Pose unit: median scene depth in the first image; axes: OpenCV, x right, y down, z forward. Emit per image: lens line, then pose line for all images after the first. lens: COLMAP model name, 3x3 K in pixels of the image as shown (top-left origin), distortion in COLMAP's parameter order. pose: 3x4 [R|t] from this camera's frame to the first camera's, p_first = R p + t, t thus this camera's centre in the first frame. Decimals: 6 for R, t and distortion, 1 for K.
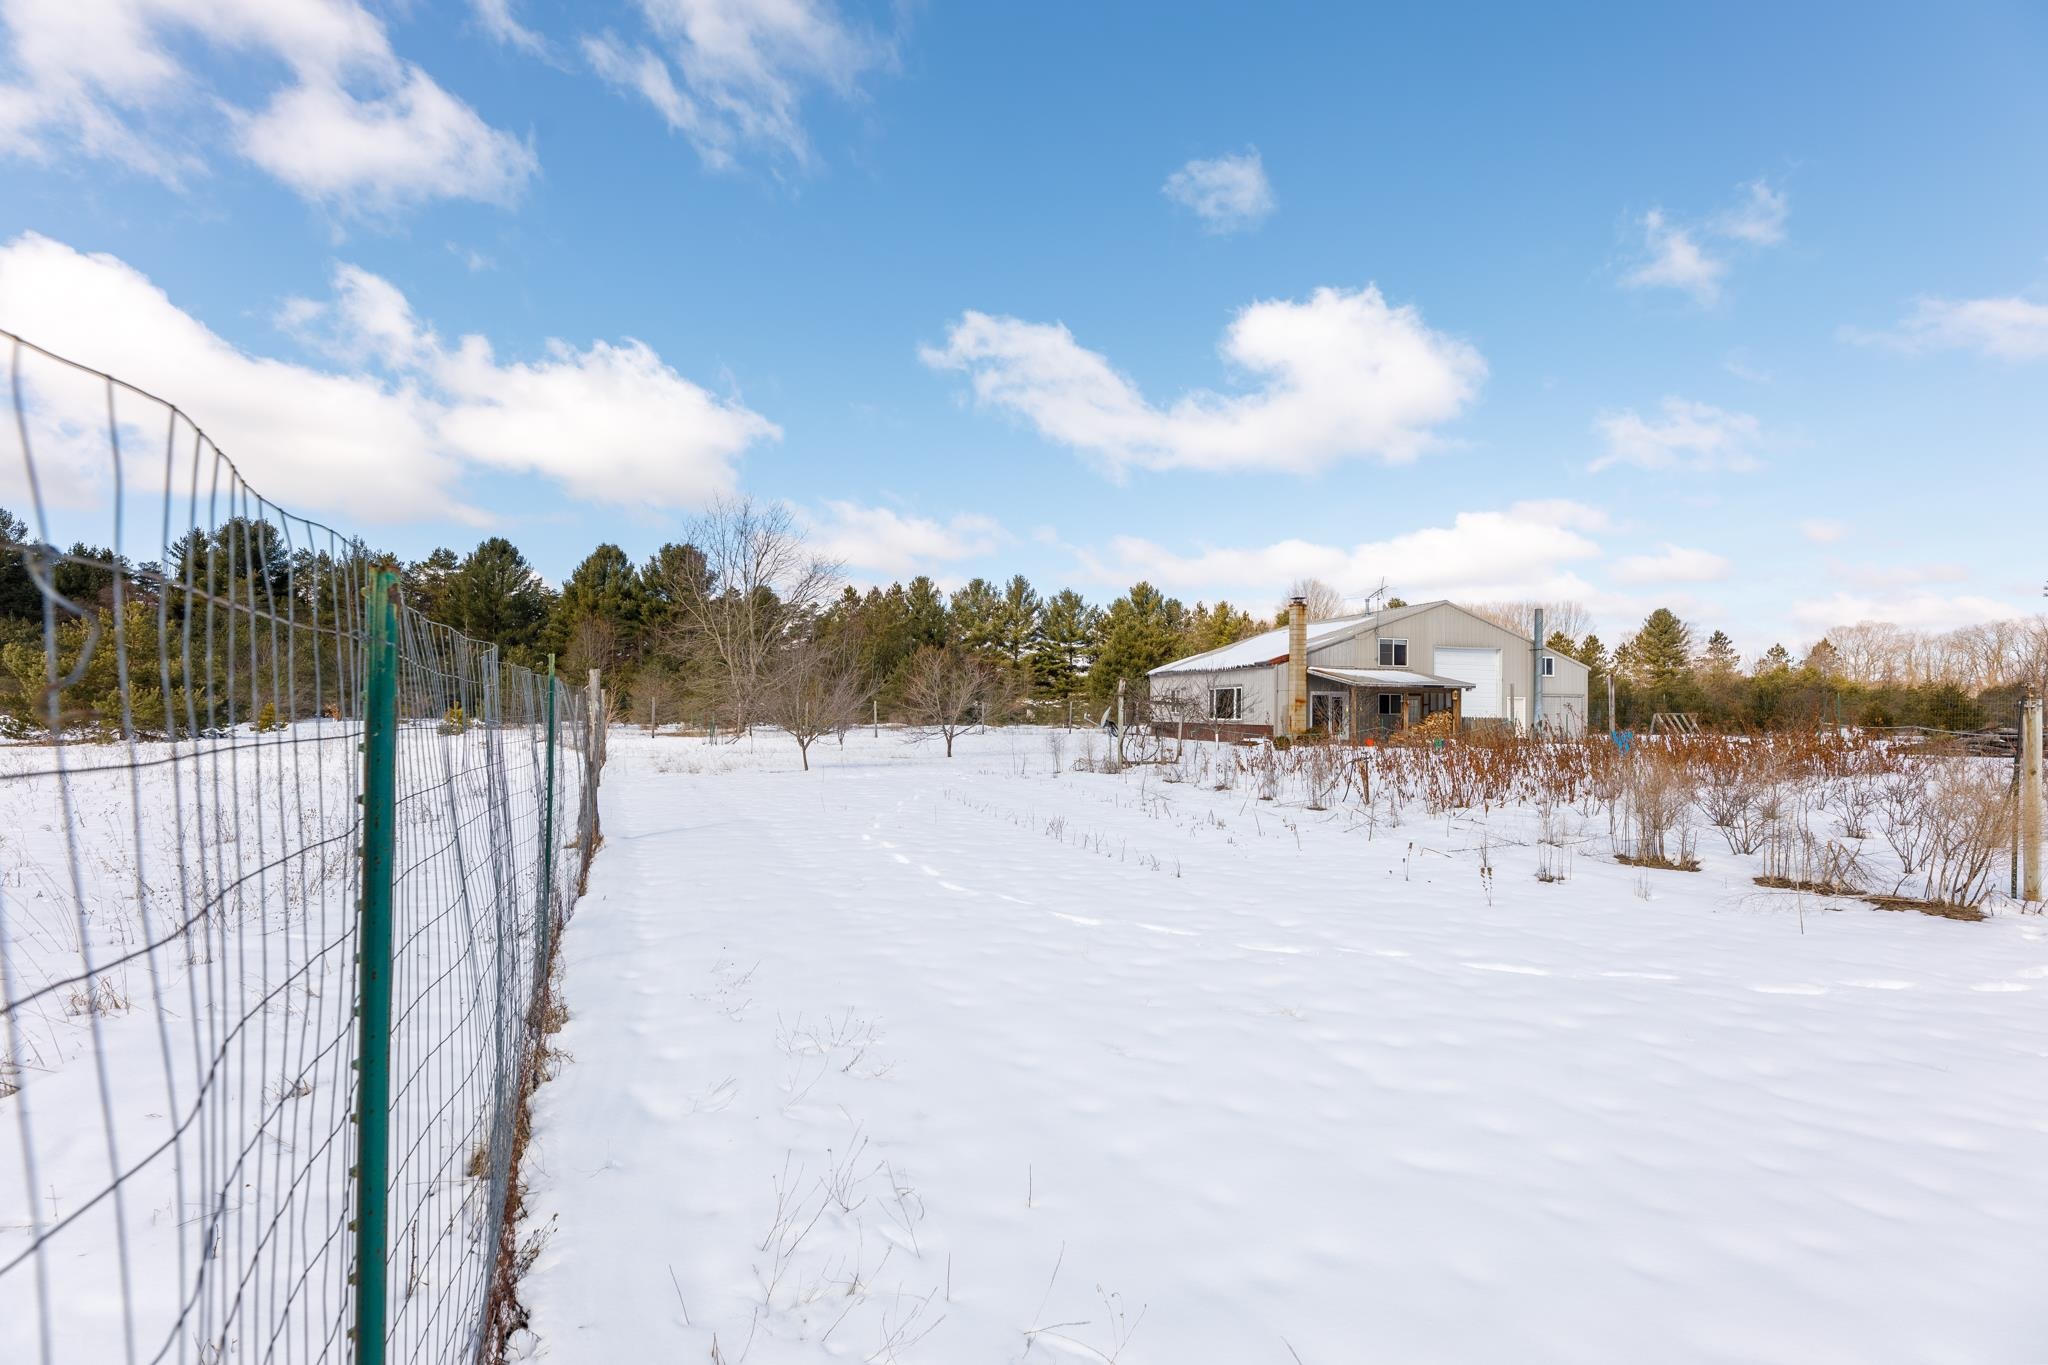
lens RADIAL K [[911.2, 0, 1024.0], [0, 911.2, 682.5], [0, 0, 1]] dist [-0.000277, 0.000155]
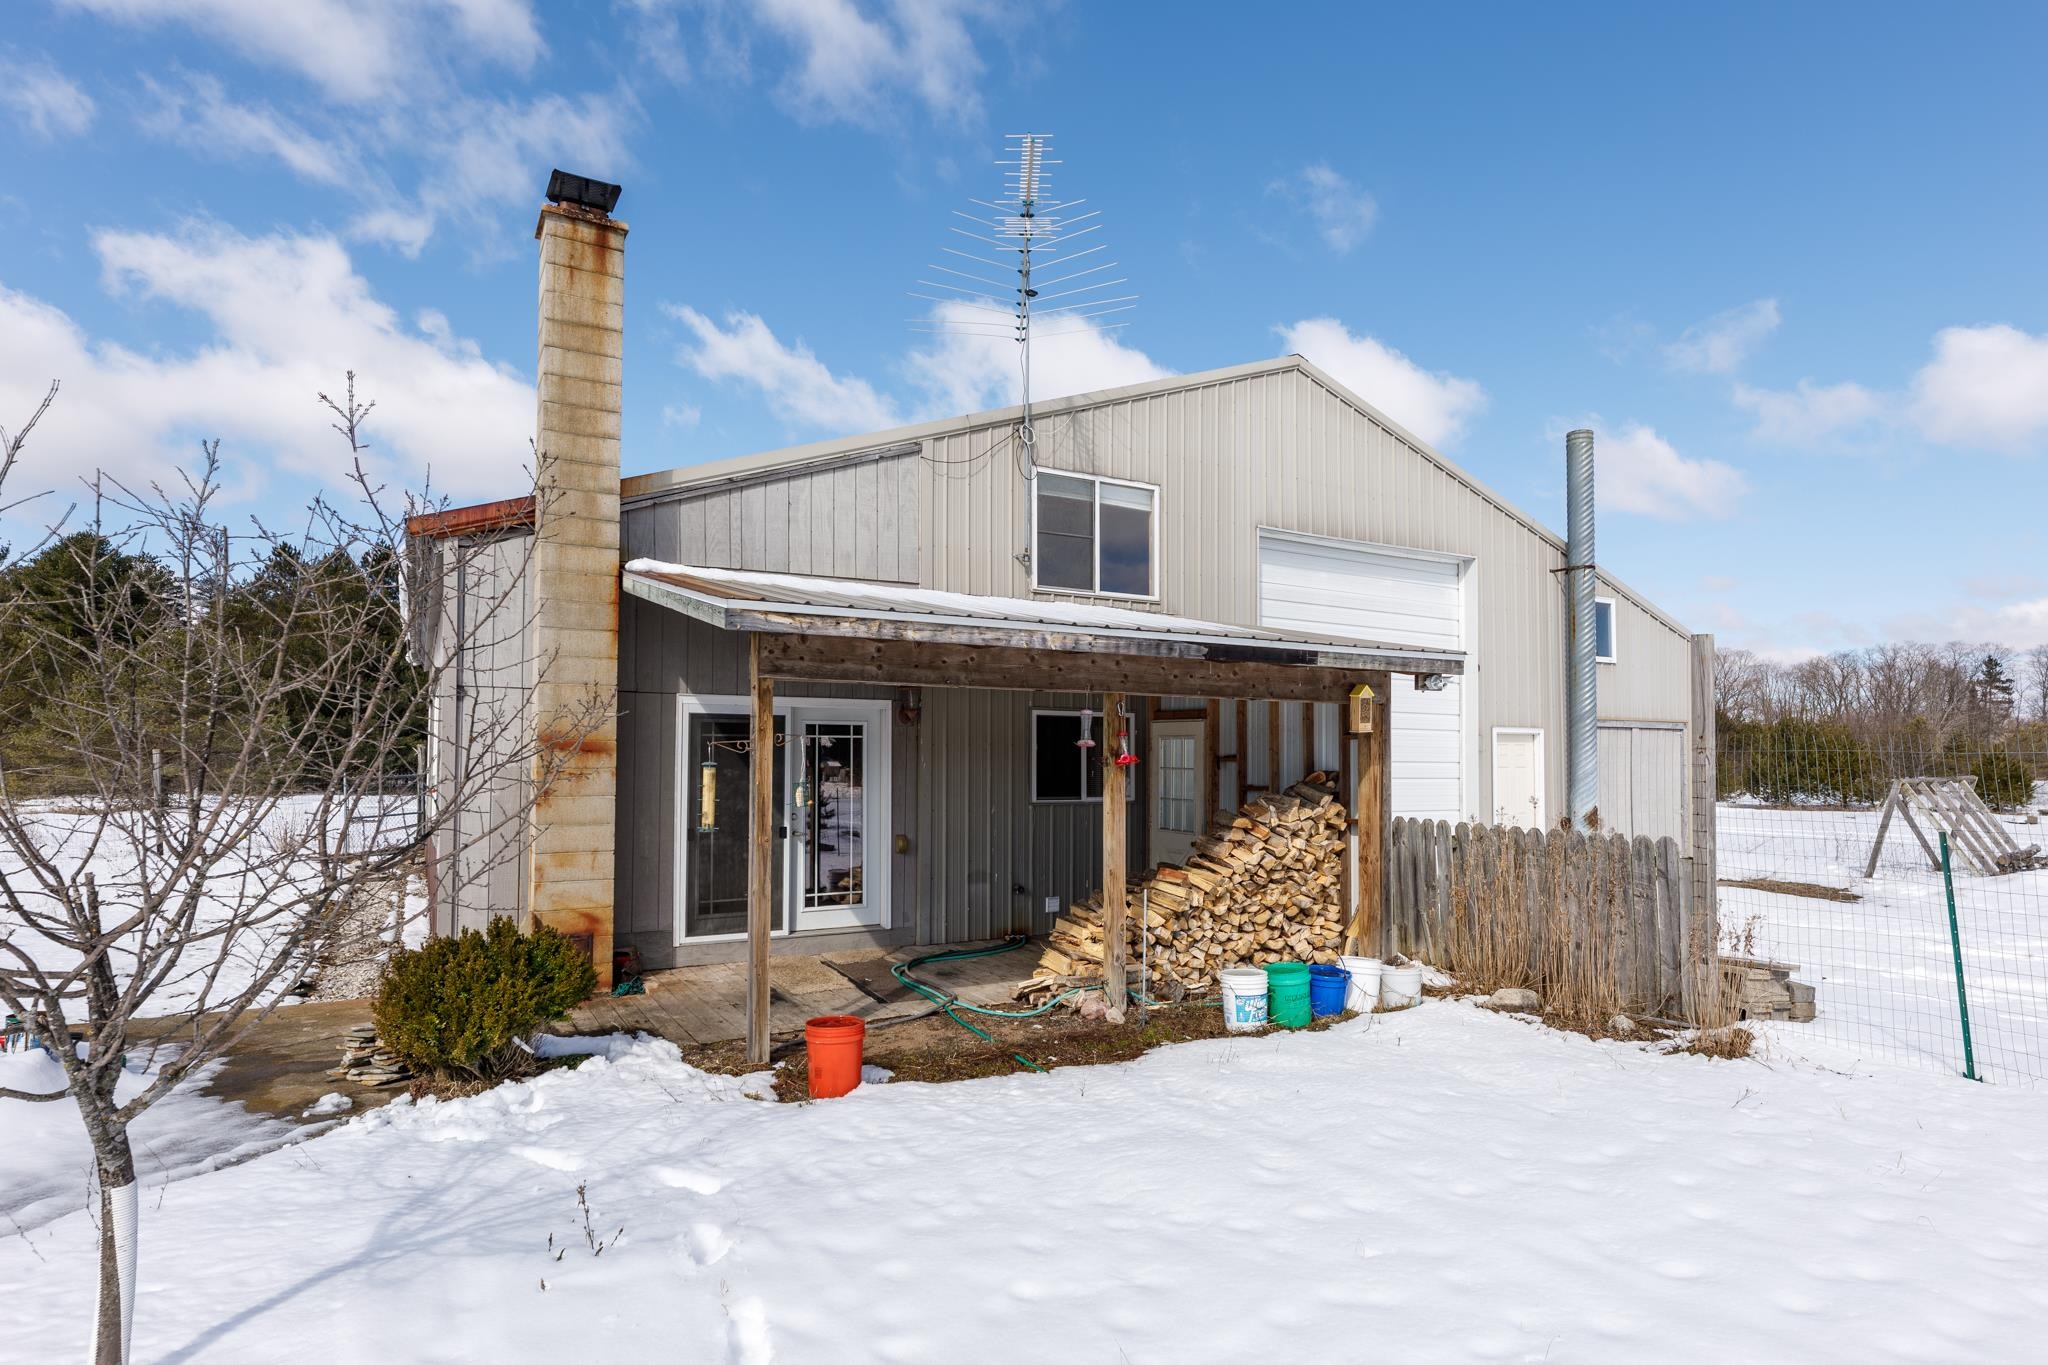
lens RADIAL K [[1104.7, 0, 1019.6], [0, 1104.7, 729.3], [0, 0, 1]] dist [-0.000544, -0.000083]
pose [[0.975879, 0.004388, 0.218269, 0.513021], [-0.006291, 0.999948, 0.008020, 0.024425], [-0.218223, -0.009200, 0.975856, 1.148855]]
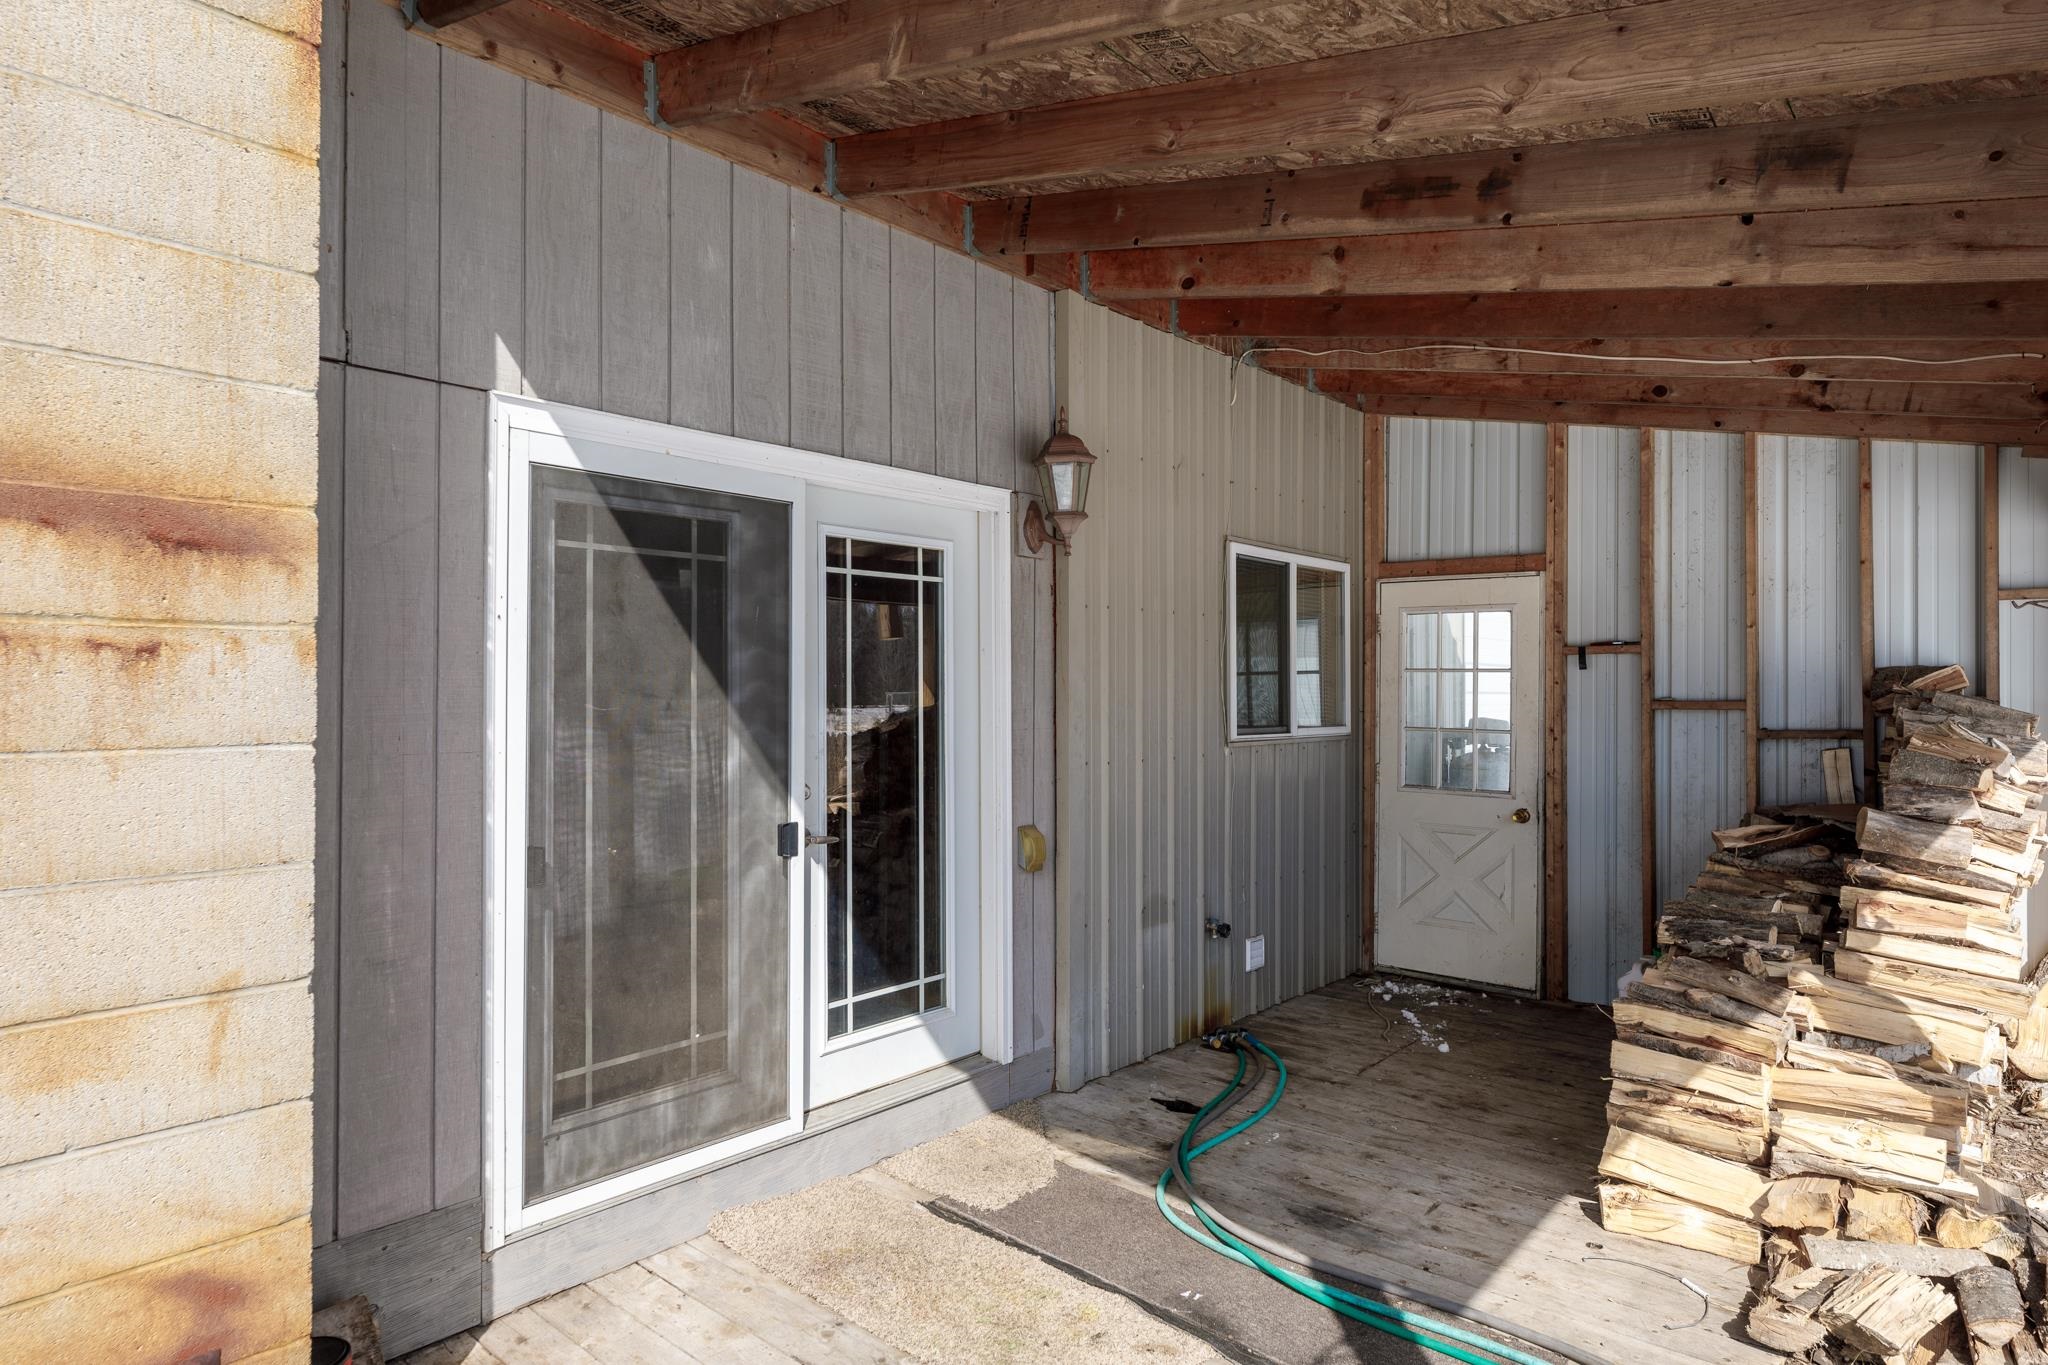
lens RADIAL K [[1196.0, 0, 1024.0], [0, 1196.0, 682.5], [0, 0, 1]] dist [-0.003478, -0.001275]
pose [[0.841837, -0.000111, 0.539732, 0.466089], [-0.016678, 0.999517, 0.026219, 0.039723], [-0.539474, -0.031074, 0.841429, 1.388651]]
